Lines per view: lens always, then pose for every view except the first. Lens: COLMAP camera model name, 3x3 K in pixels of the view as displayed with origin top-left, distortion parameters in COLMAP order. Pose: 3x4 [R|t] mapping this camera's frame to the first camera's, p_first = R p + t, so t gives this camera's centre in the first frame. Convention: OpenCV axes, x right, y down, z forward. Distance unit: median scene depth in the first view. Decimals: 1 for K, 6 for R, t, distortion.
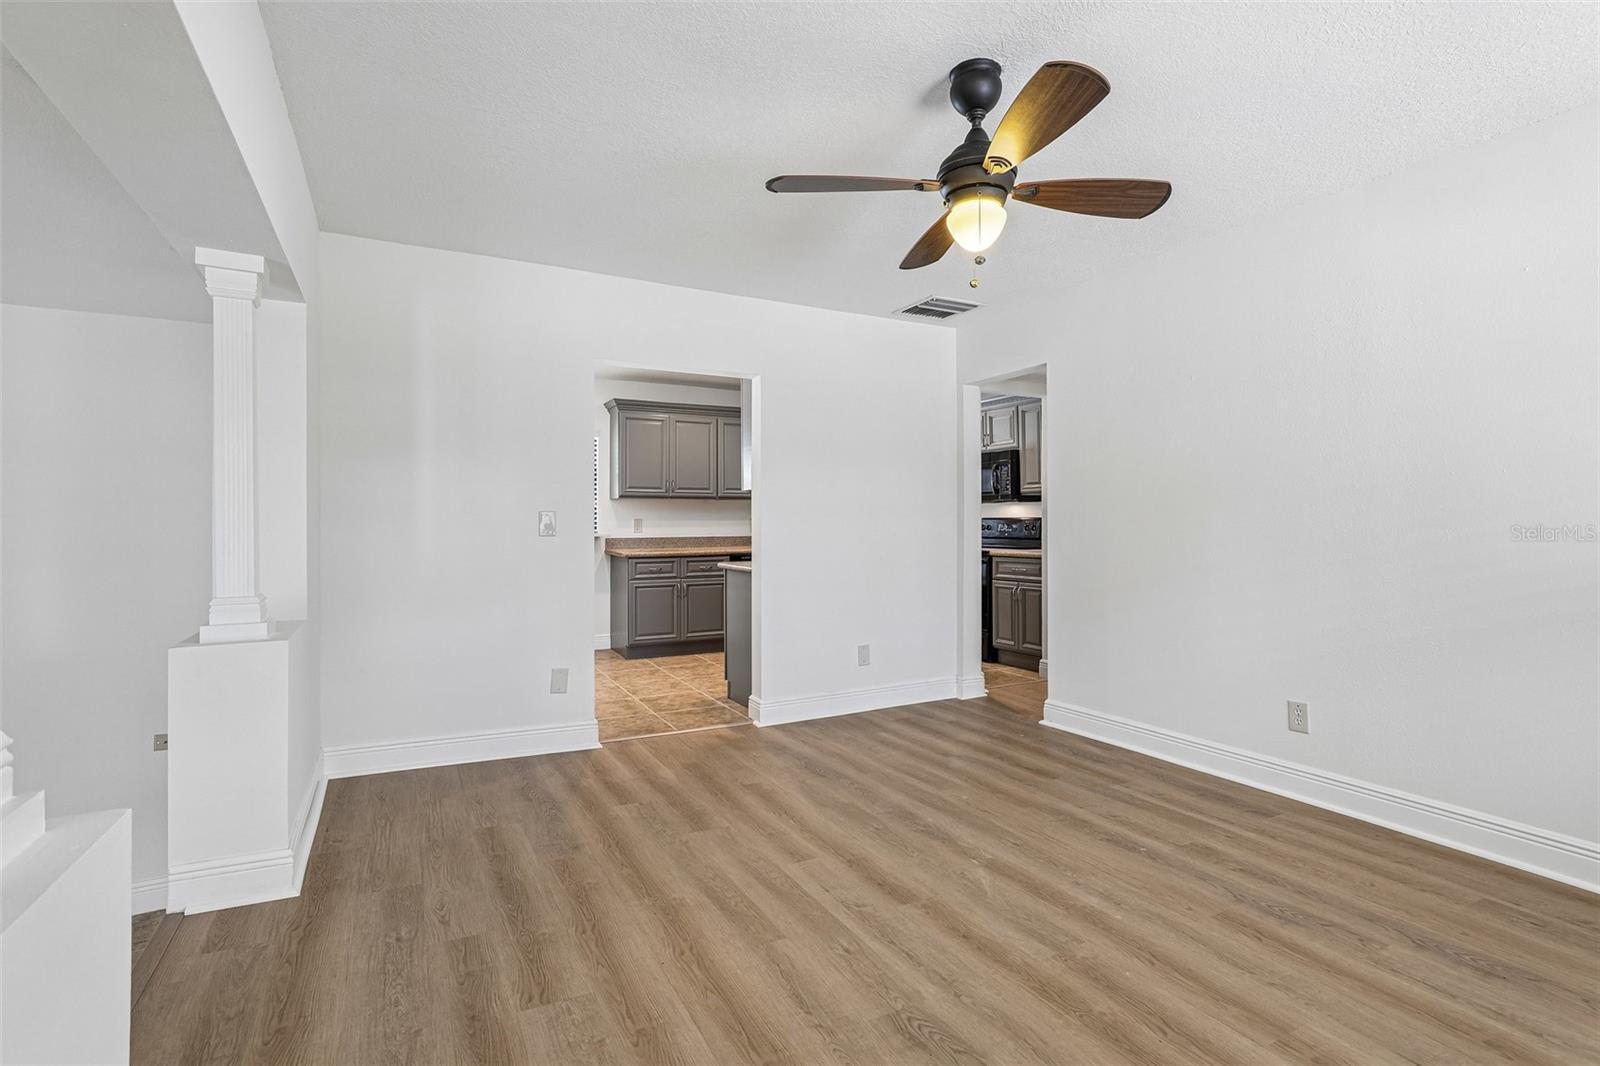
lens RADIAL K [[744.2, 0, 798.5], [0, 744.2, 523.2], [0, 0, 1]] dist [-0.018485, 0.010147]
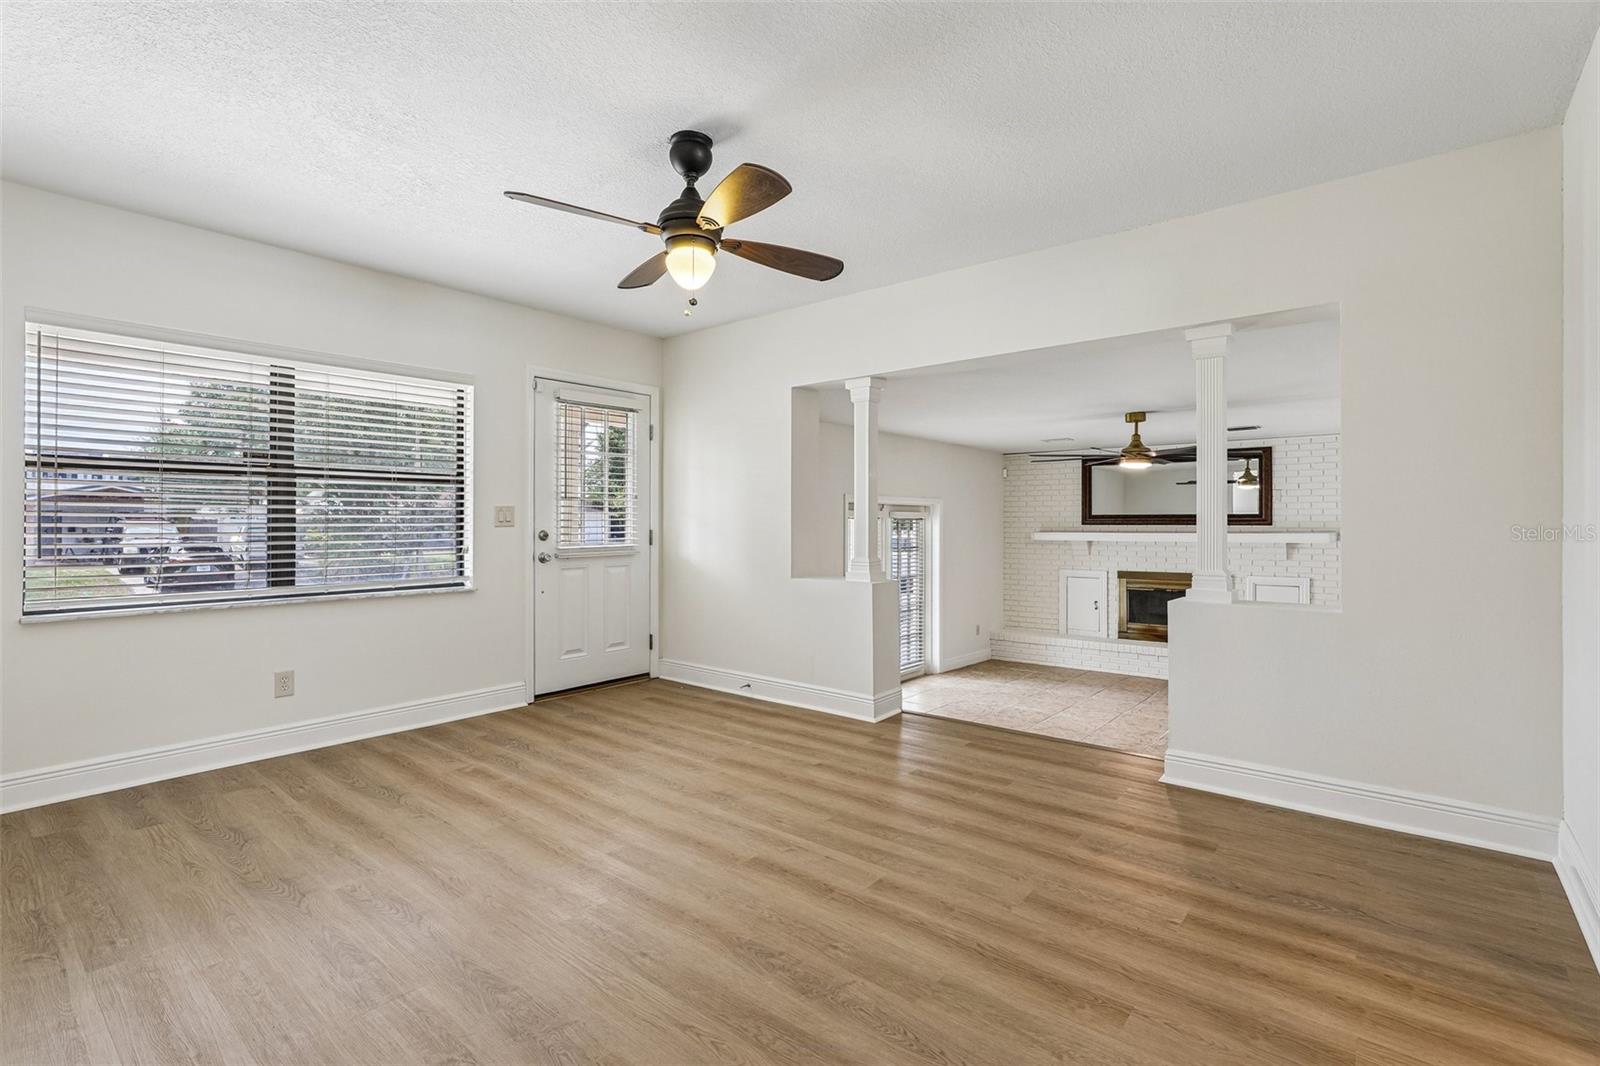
lens RADIAL K [[744.2, 0, 798.5], [0, 744.2, 523.2], [0, 0, 1]] dist [-0.018485, 0.010147]
pose [[-0.923191, 0.001758, -0.384338, 0.429835], [0.002702, 0.999995, -0.001917, 0.007611], [0.384333, -0.002809, -0.923190, 1.728018]]
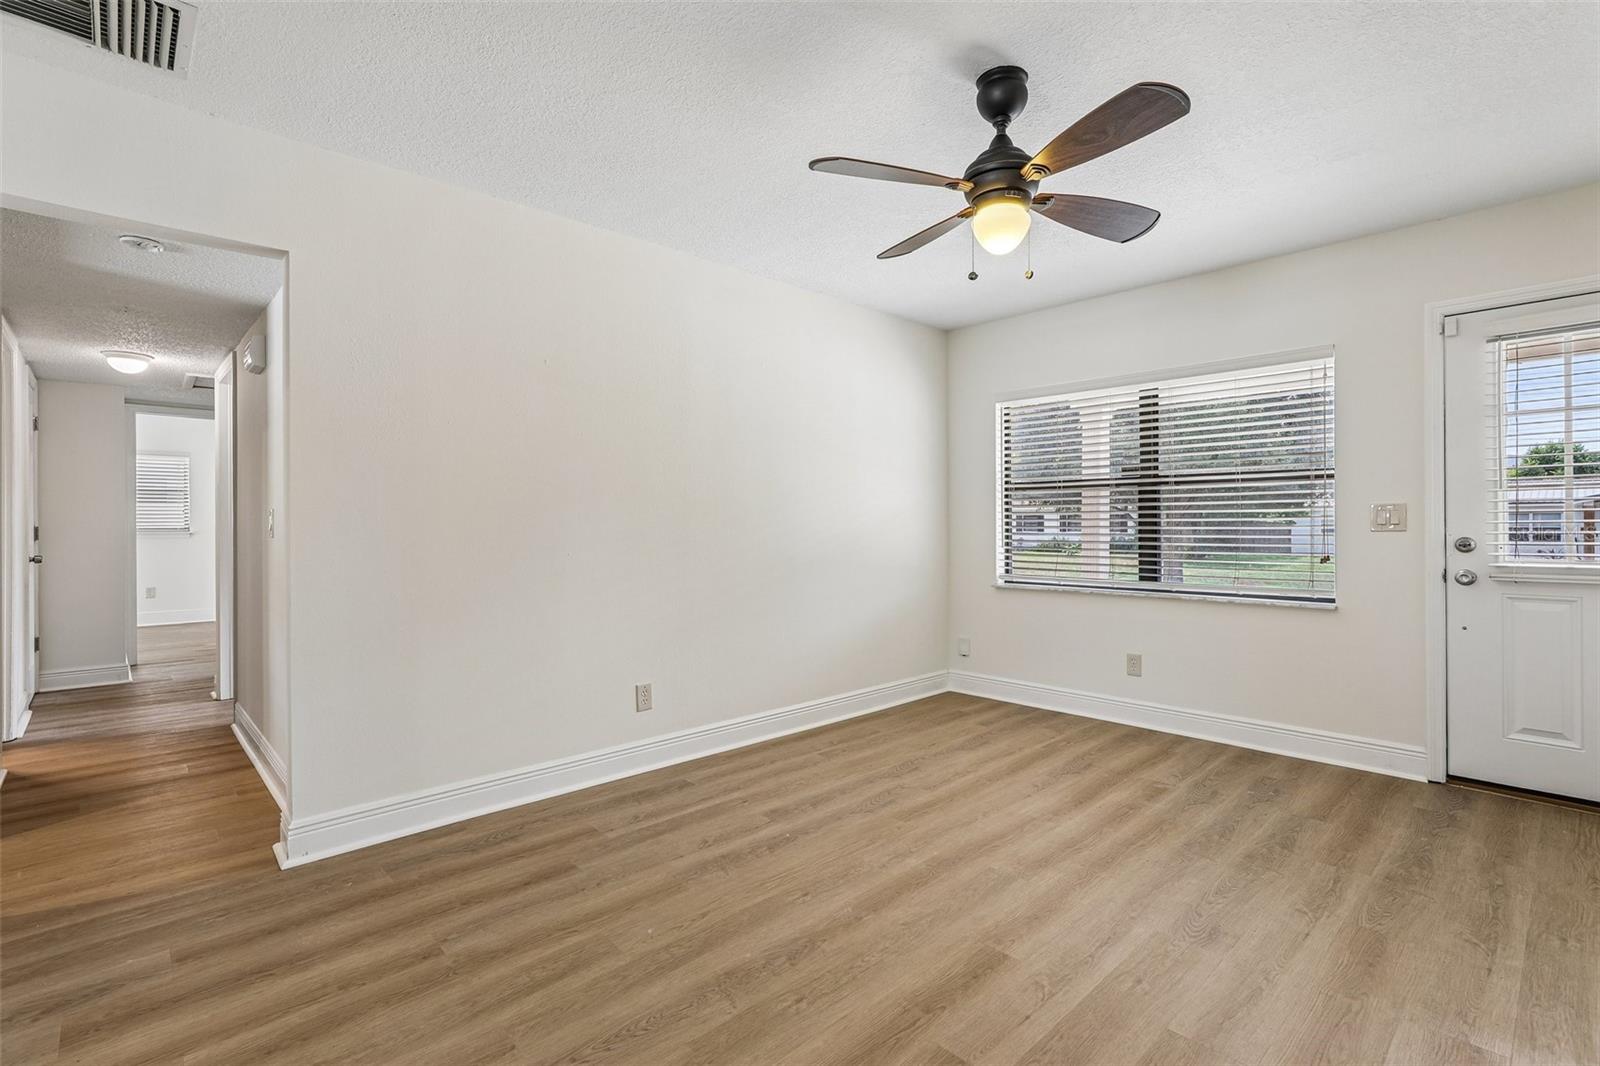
lens RADIAL K [[744.2, 0, 798.5], [0, 744.2, 523.2], [0, 0, 1]] dist [-0.018485, 0.010147]
pose [[-0.265643, 0.004415, 0.964061, -0.533179], [-0.003014, 0.999981, -0.005410, 0.006877], [-0.964067, -0.004343, -0.265625, 1.231314]]
